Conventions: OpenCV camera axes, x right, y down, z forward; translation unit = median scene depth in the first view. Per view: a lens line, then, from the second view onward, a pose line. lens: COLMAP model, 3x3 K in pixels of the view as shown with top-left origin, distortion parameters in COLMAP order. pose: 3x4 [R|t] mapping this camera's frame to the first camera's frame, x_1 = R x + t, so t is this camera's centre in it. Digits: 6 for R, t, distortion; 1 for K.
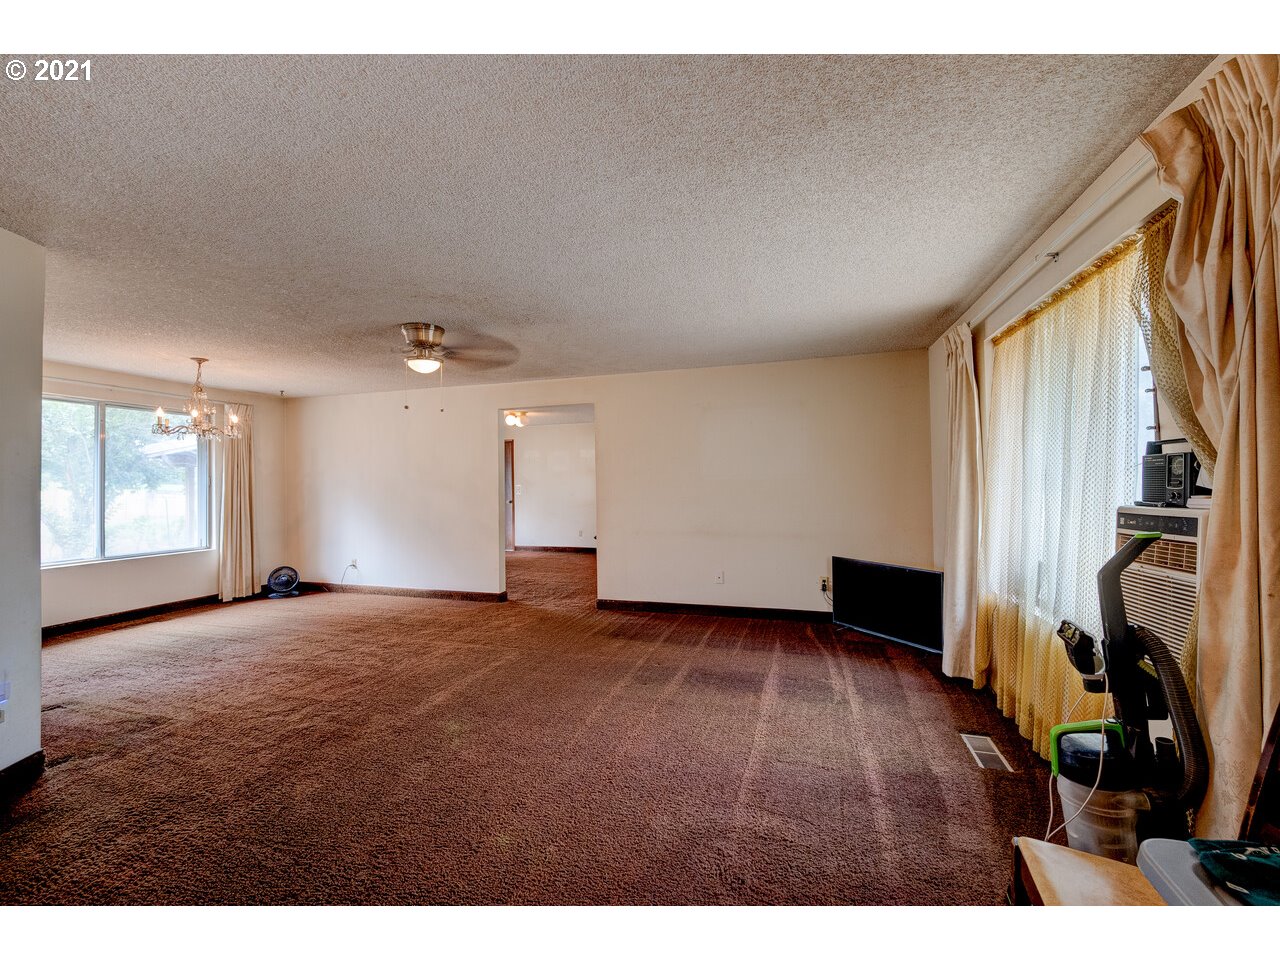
lens RADIAL K [[517.1, 0, 643.8], [0, 517.1, 485.5], [0, 0, 1]] dist [-0.002502, 0.000101]
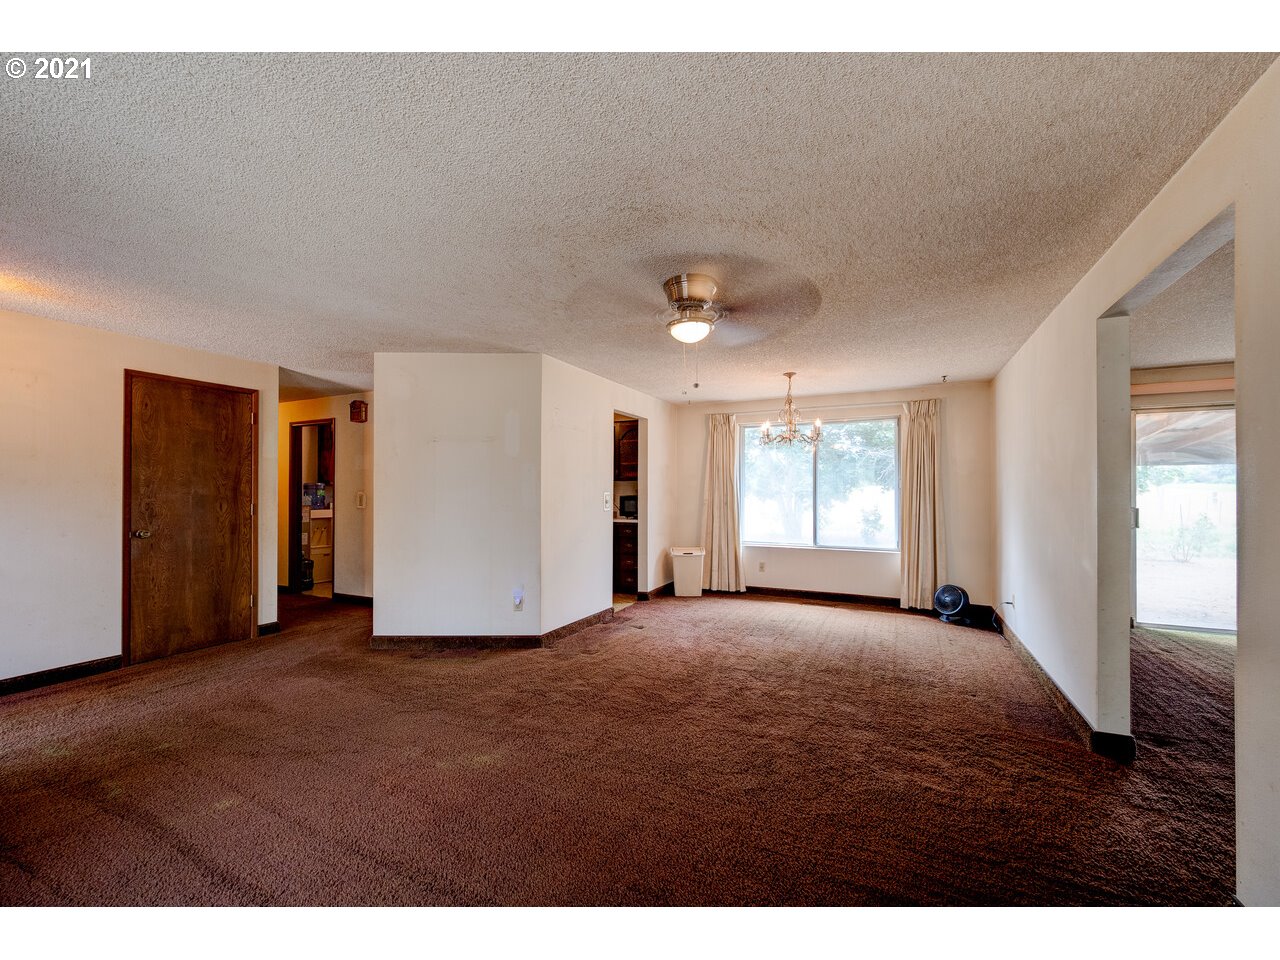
lens RADIAL K [[517.1, 0, 643.1], [0, 517.1, 488.7], [0, 0, 1]] dist [-0.002502, 0.000101]
pose [[-0.176260, 0.000768, -0.984343, 0.288227], [0.001217, 0.999999, 0.000562, 0.000518], [0.984343, -0.001099, -0.176261, 0.890891]]
